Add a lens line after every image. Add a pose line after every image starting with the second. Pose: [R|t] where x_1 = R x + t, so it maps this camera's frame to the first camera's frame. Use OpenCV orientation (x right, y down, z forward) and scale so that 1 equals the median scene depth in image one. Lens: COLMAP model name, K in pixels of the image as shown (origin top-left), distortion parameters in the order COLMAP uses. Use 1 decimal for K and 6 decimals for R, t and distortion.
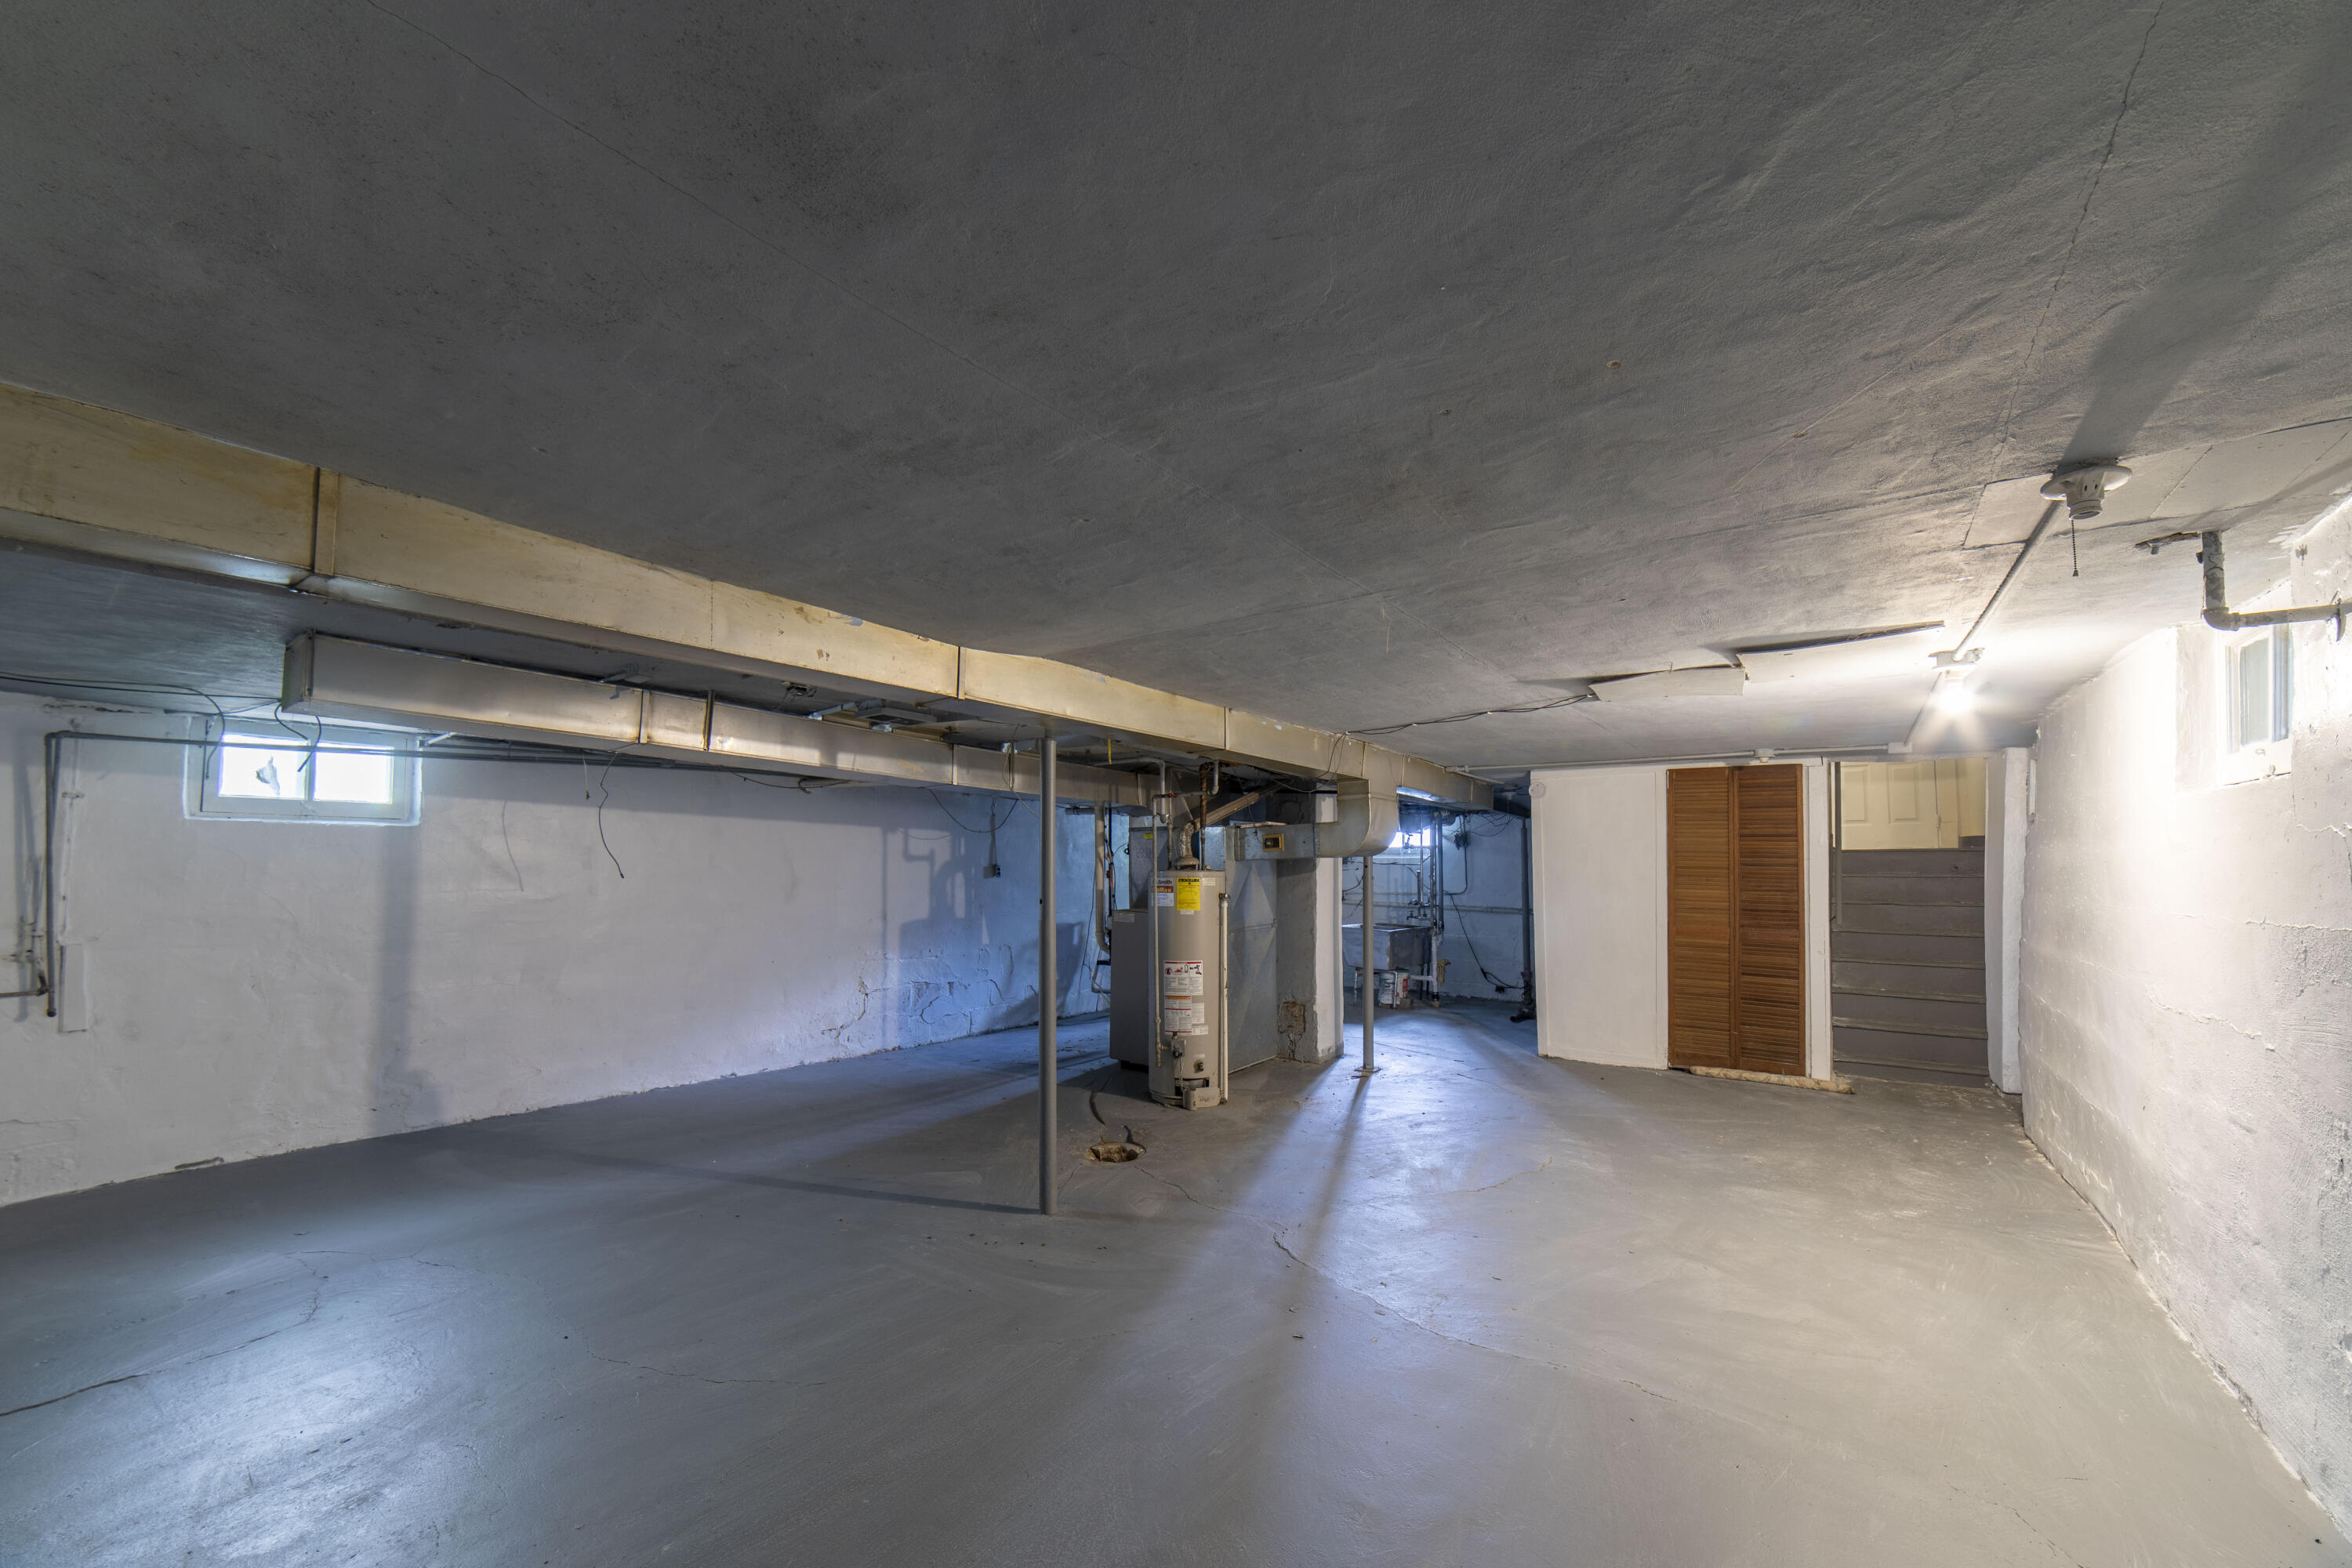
lens RADIAL K [[904.9, 0, 1172.7], [0, 904.9, 822.4], [0, 0, 1]] dist [-0.001082, 0.000200]
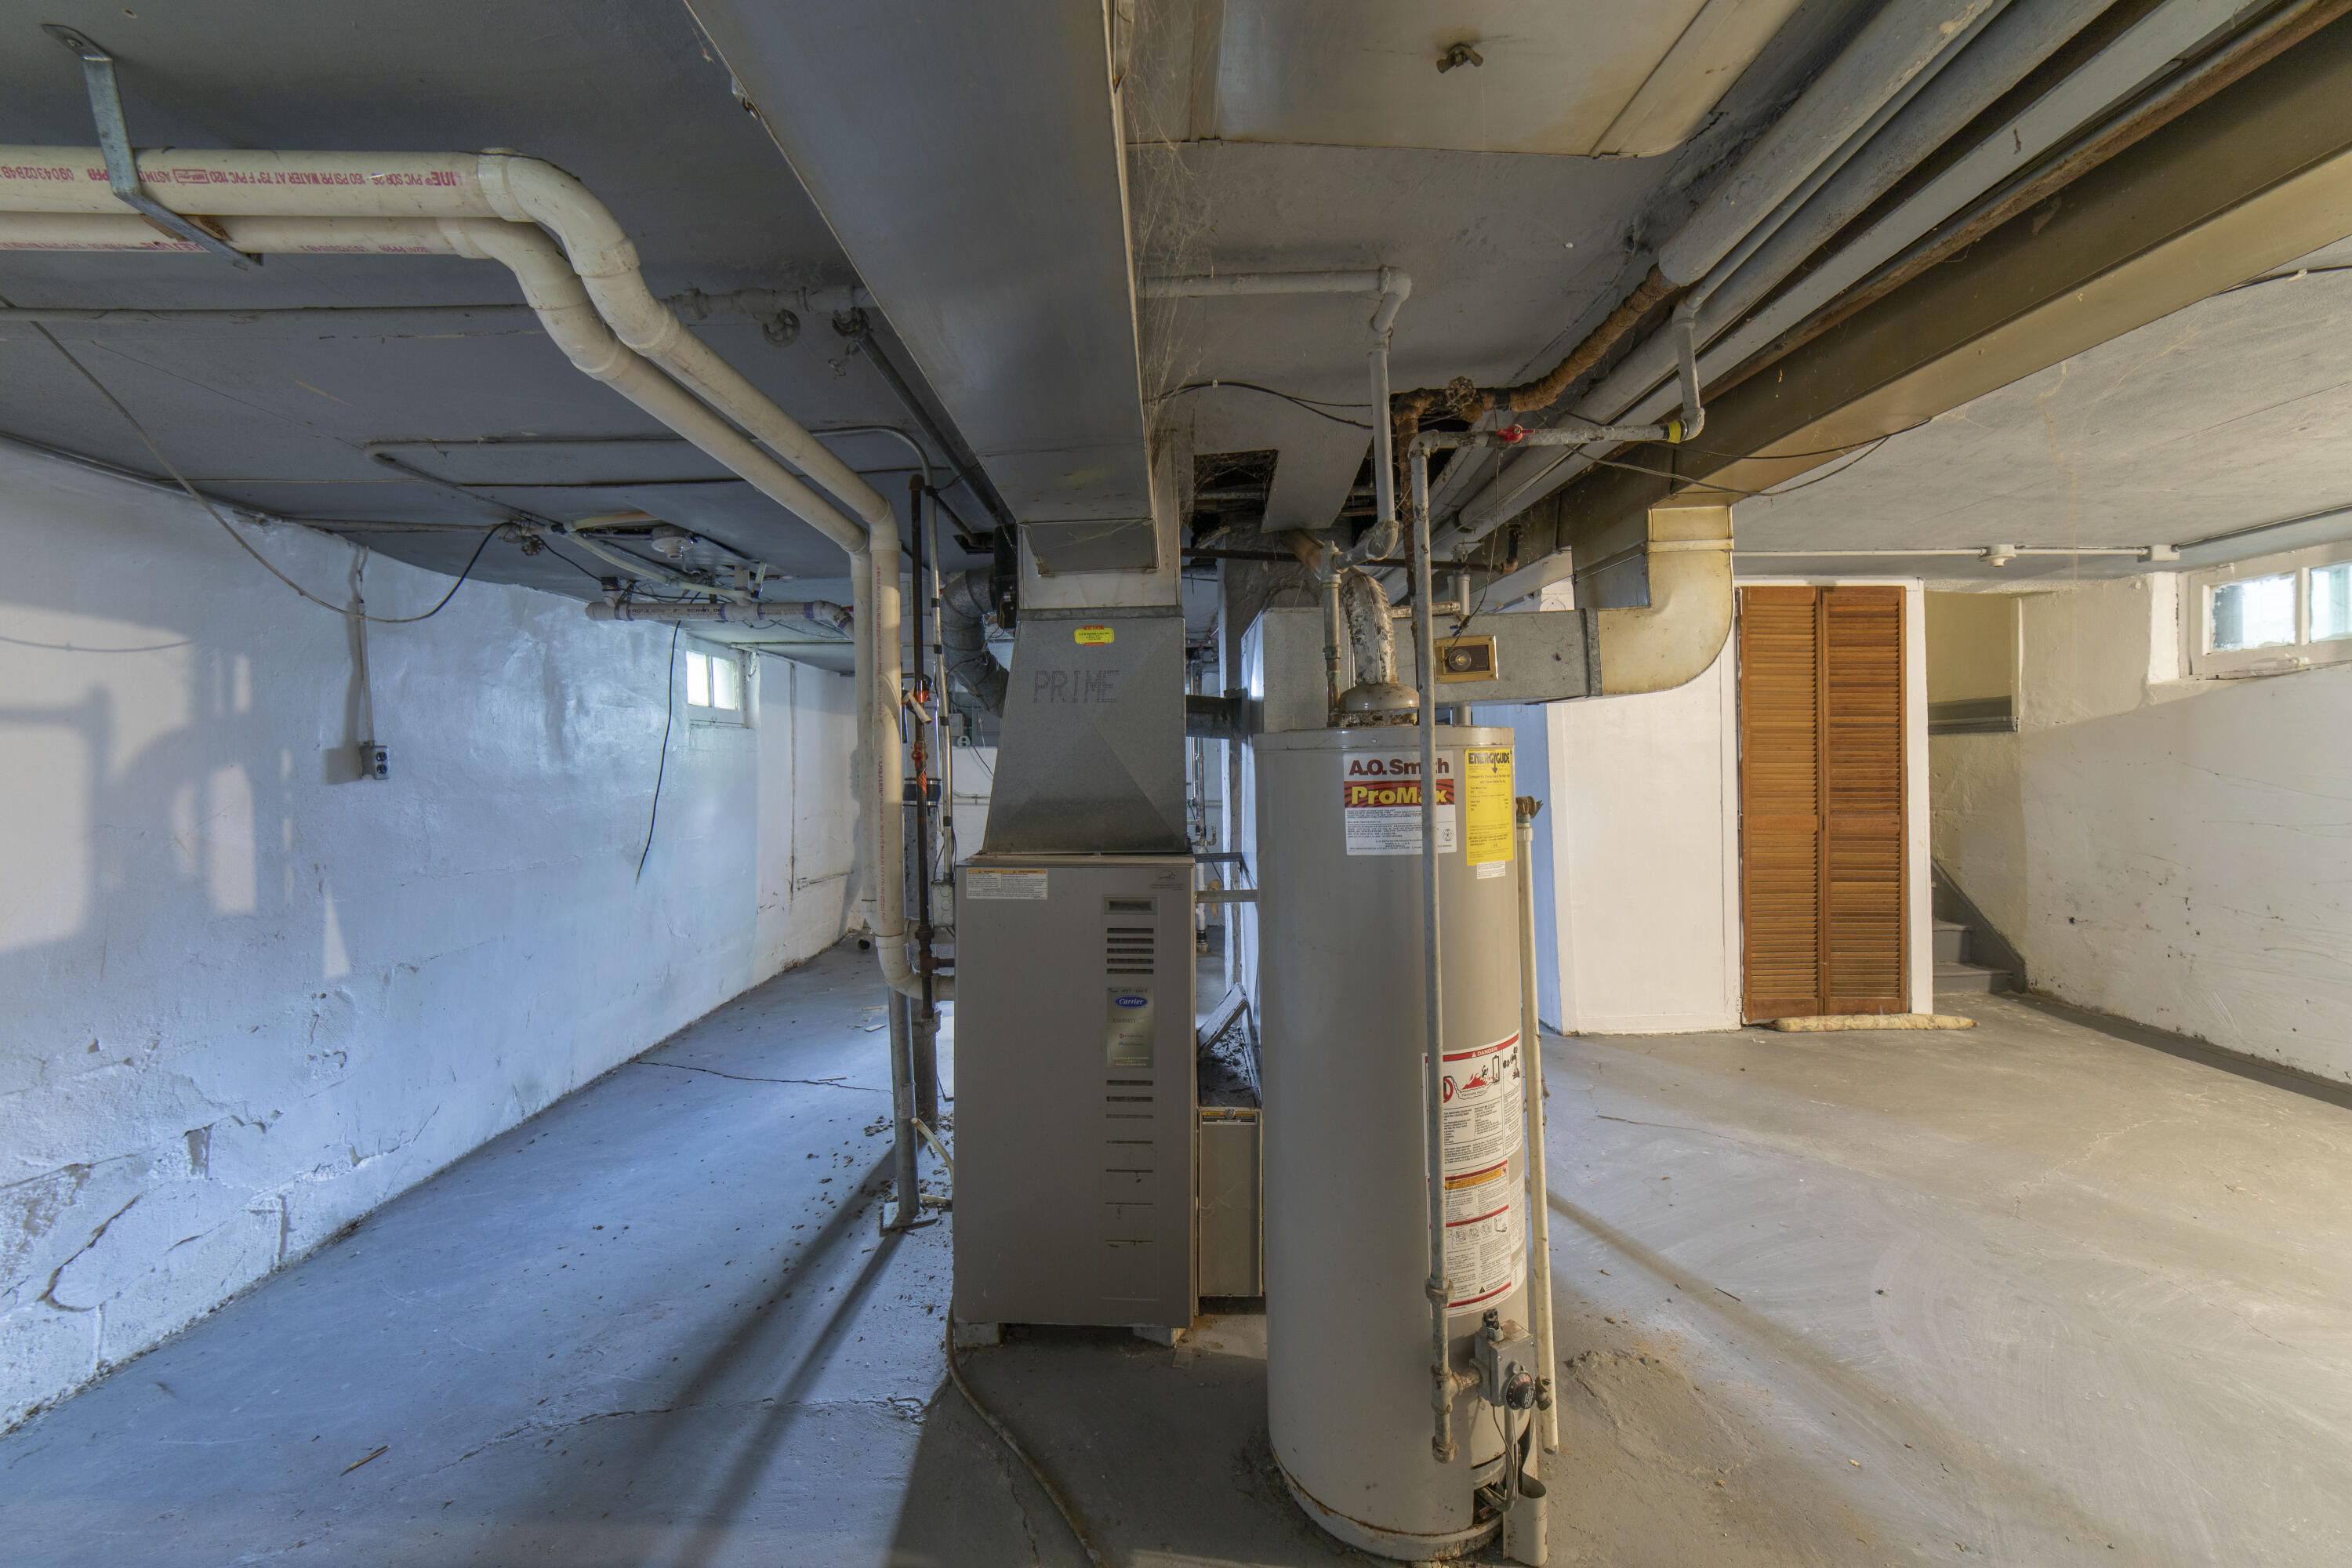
lens RADIAL K [[909.5, 0, 1175.1], [0, 909.5, 739.3], [0, 0, 1]] dist [0.000803, 0.000301]
pose [[0.809055, -0.005508, 0.587708, -0.198404], [-0.010089, 0.999679, 0.023257, 0.044376], [-0.587647, -0.024745, 0.808739, 0.704030]]
